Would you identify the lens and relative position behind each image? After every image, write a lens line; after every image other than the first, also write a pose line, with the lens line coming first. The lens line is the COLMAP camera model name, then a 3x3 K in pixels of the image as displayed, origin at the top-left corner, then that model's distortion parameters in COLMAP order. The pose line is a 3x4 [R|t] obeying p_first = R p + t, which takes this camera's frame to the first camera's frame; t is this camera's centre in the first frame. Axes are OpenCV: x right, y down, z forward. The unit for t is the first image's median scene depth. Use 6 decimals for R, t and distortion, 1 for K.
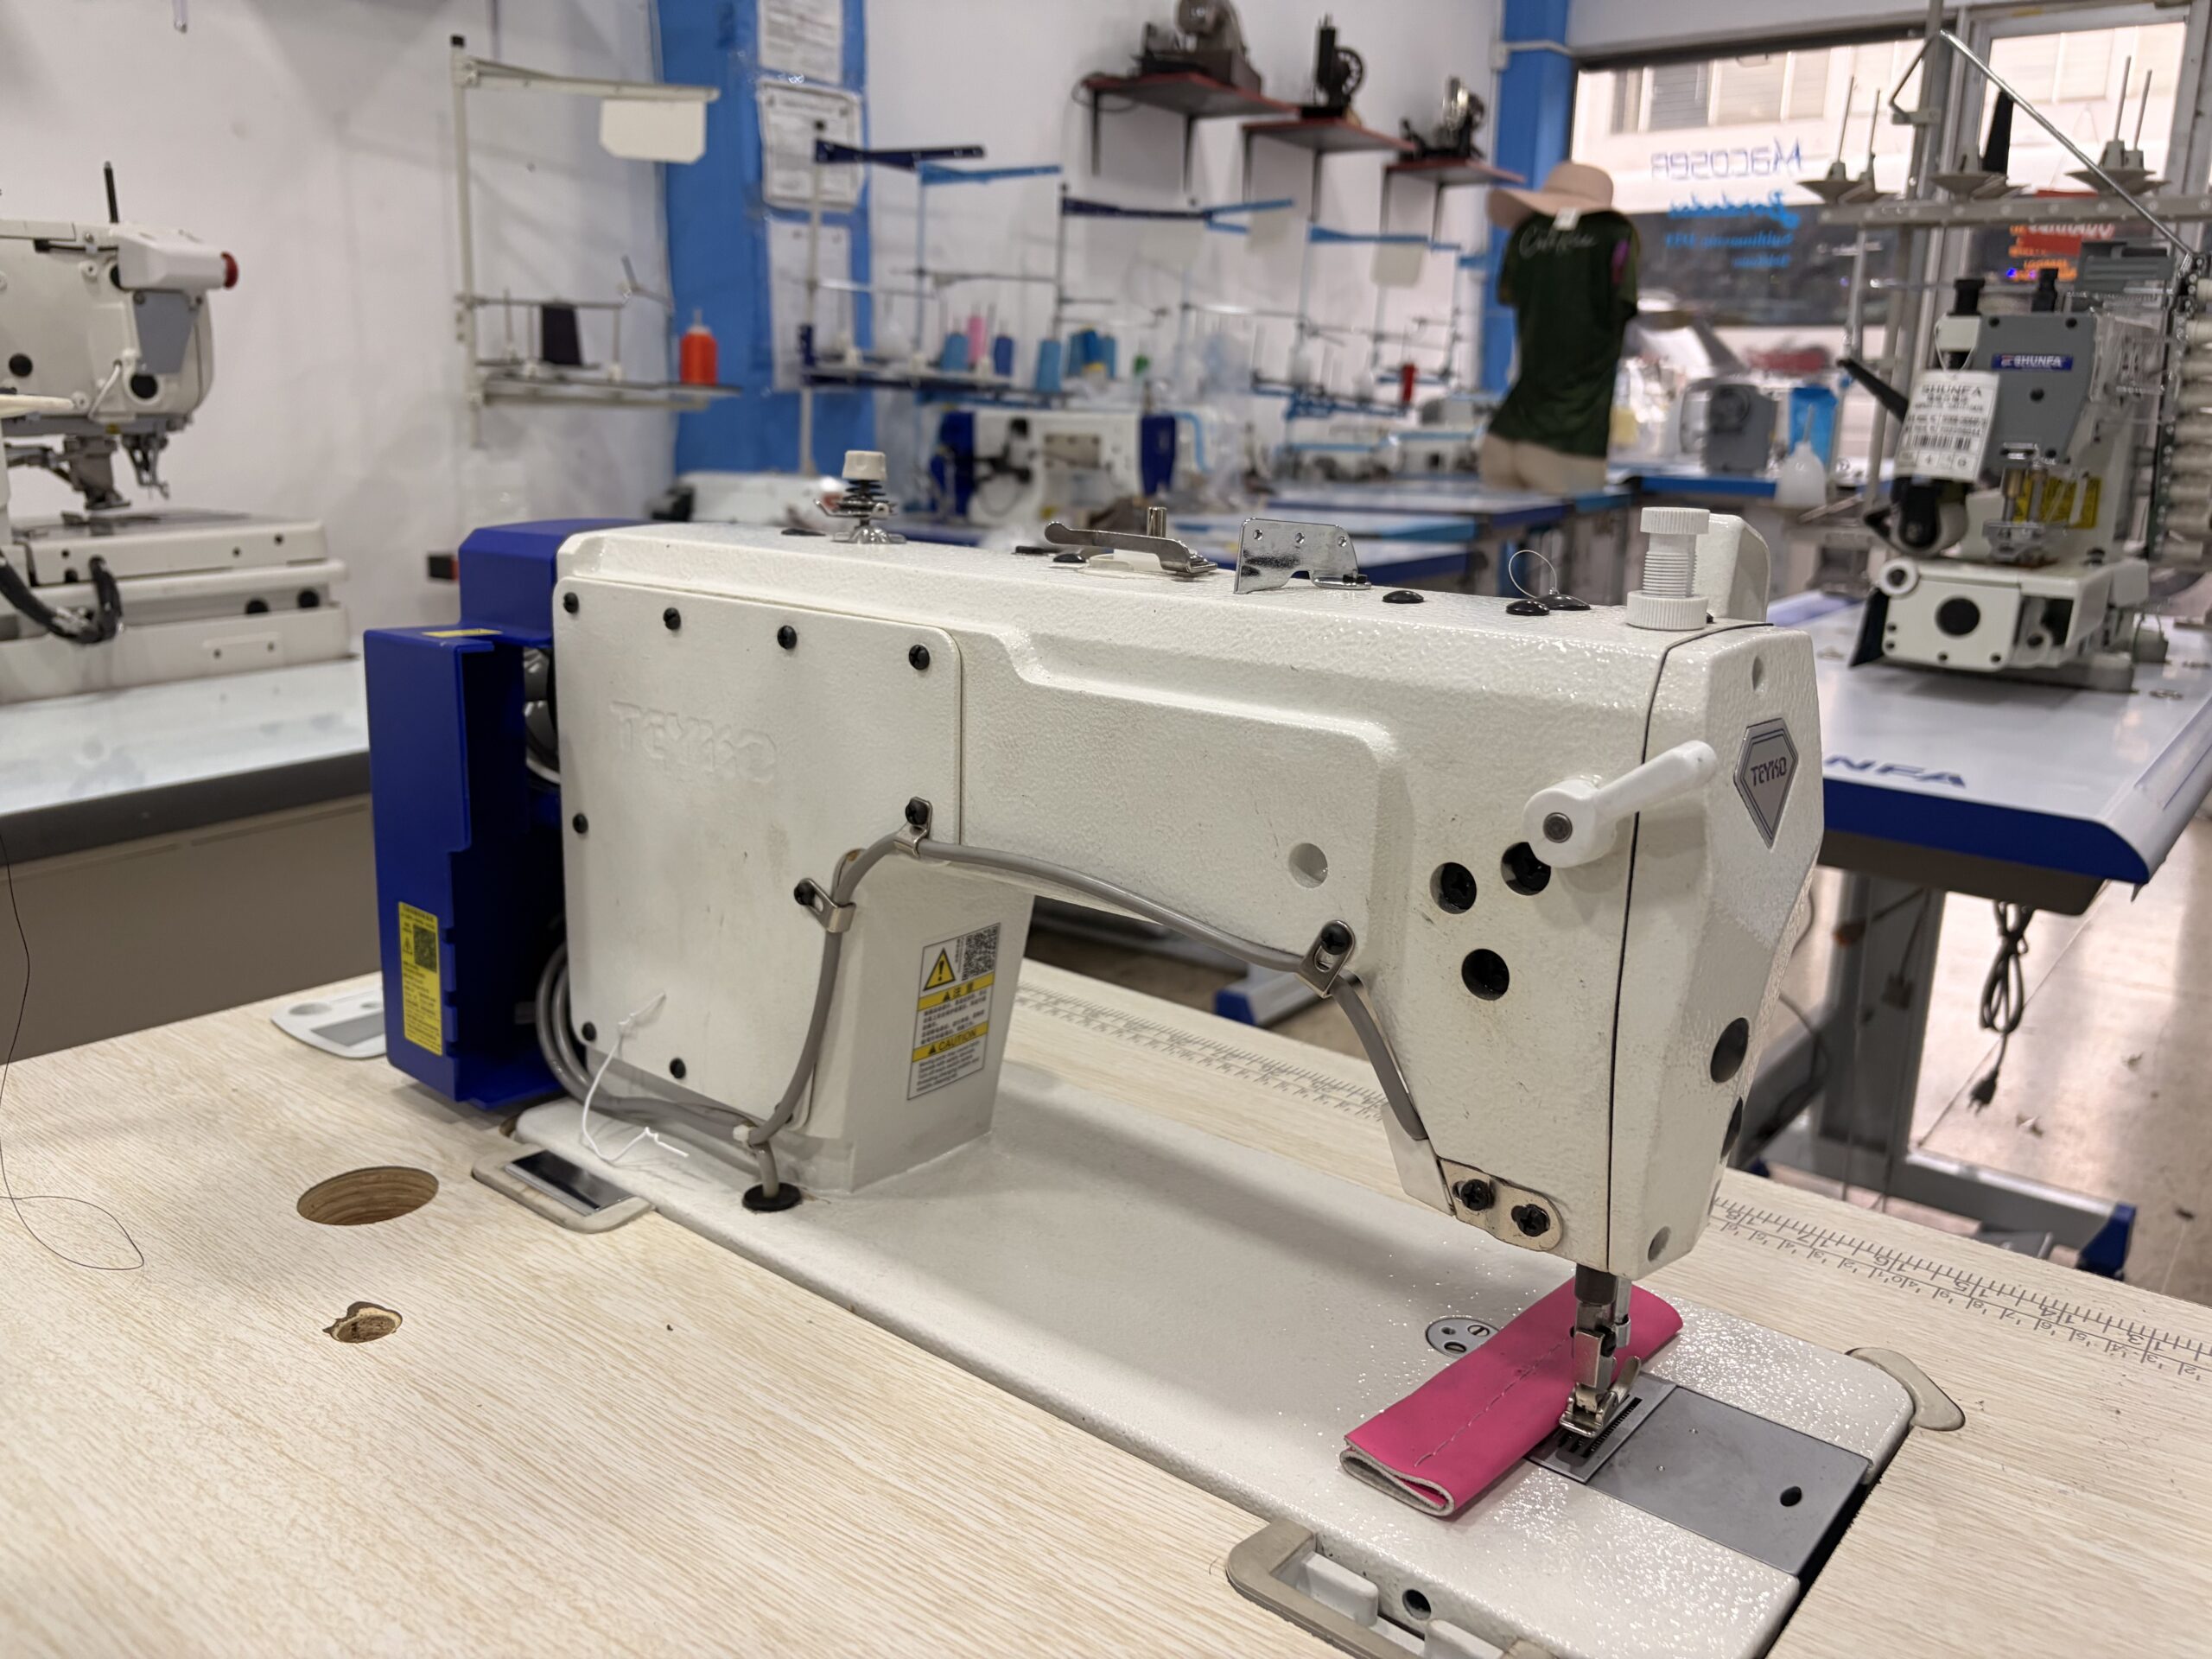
lens RADIAL K [[1715.3, 0, 1098.9], [0, 1715.3, 825.4], [0, 0, 1]] dist [0.046694, -0.056964]
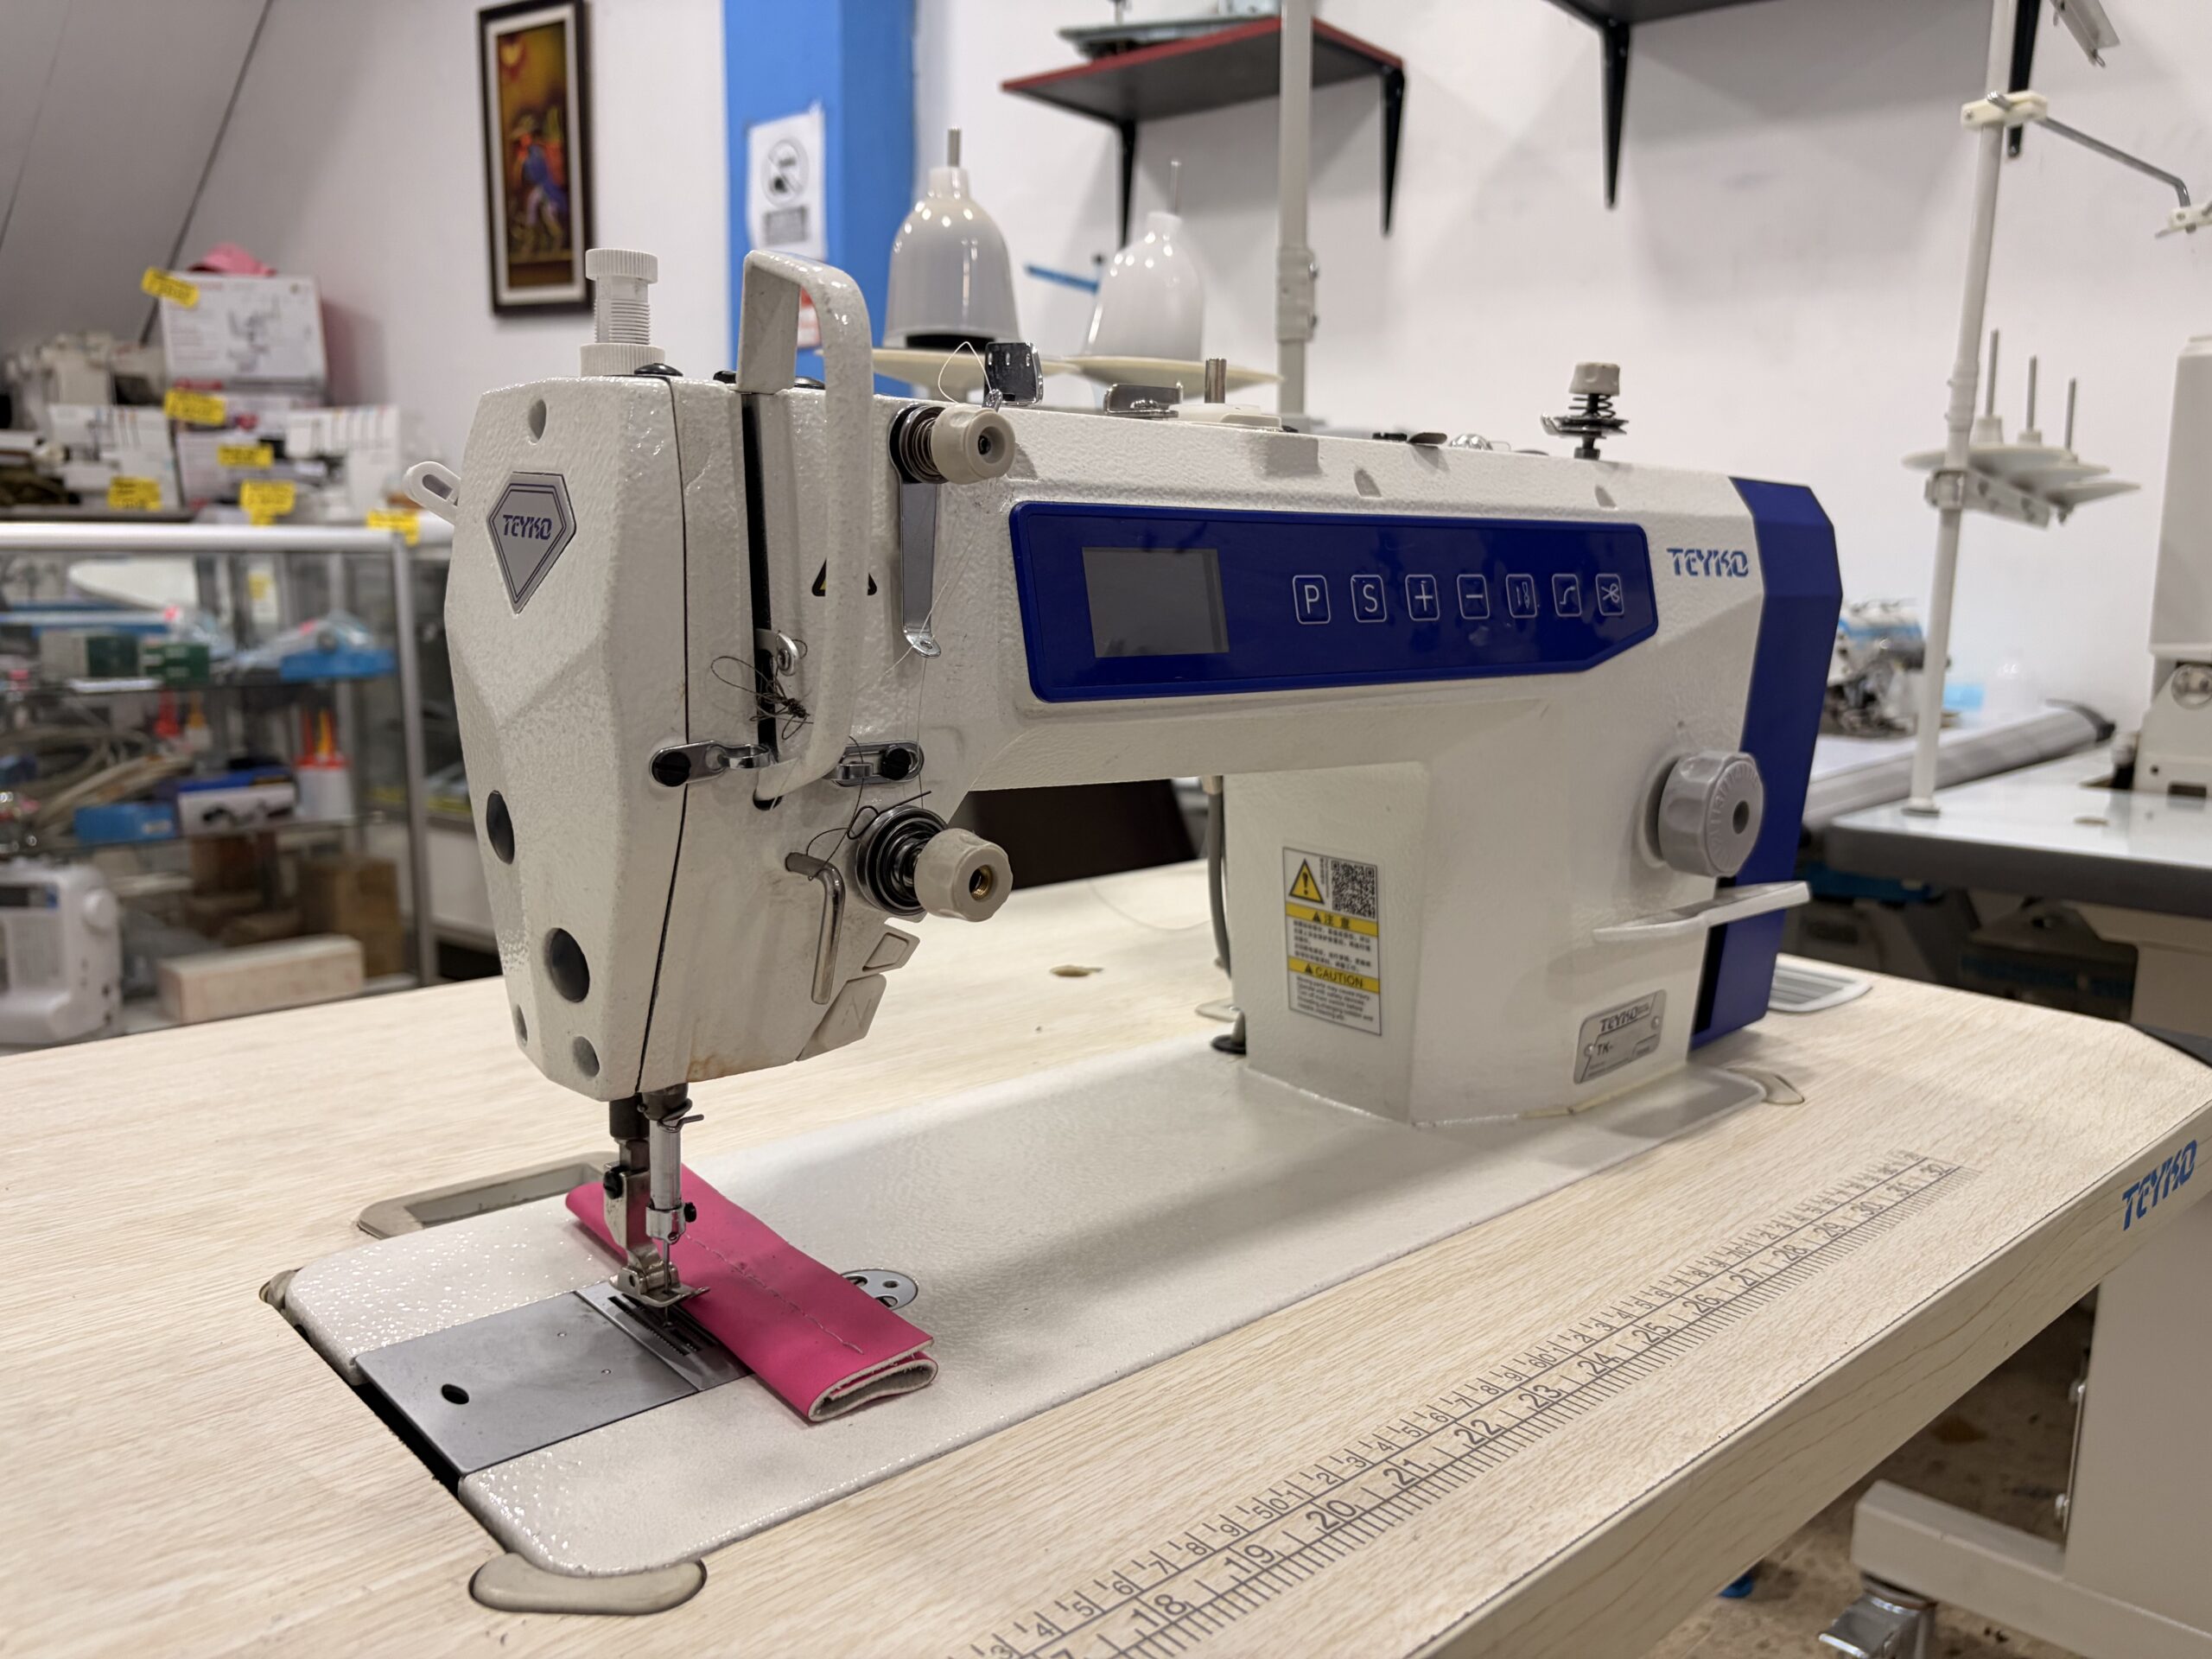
lens RADIAL K [[1680.1, 0, 1108.9], [0, 1680.1, 830.4], [0, 0, 1]] dist [0.065547, -0.096151]
pose [[-0.134370, 0.147220, -0.979934, 0.327395], [-0.268642, 0.946457, 0.179027, -0.032209], [0.953822, 0.287308, -0.087626, 0.375463]]
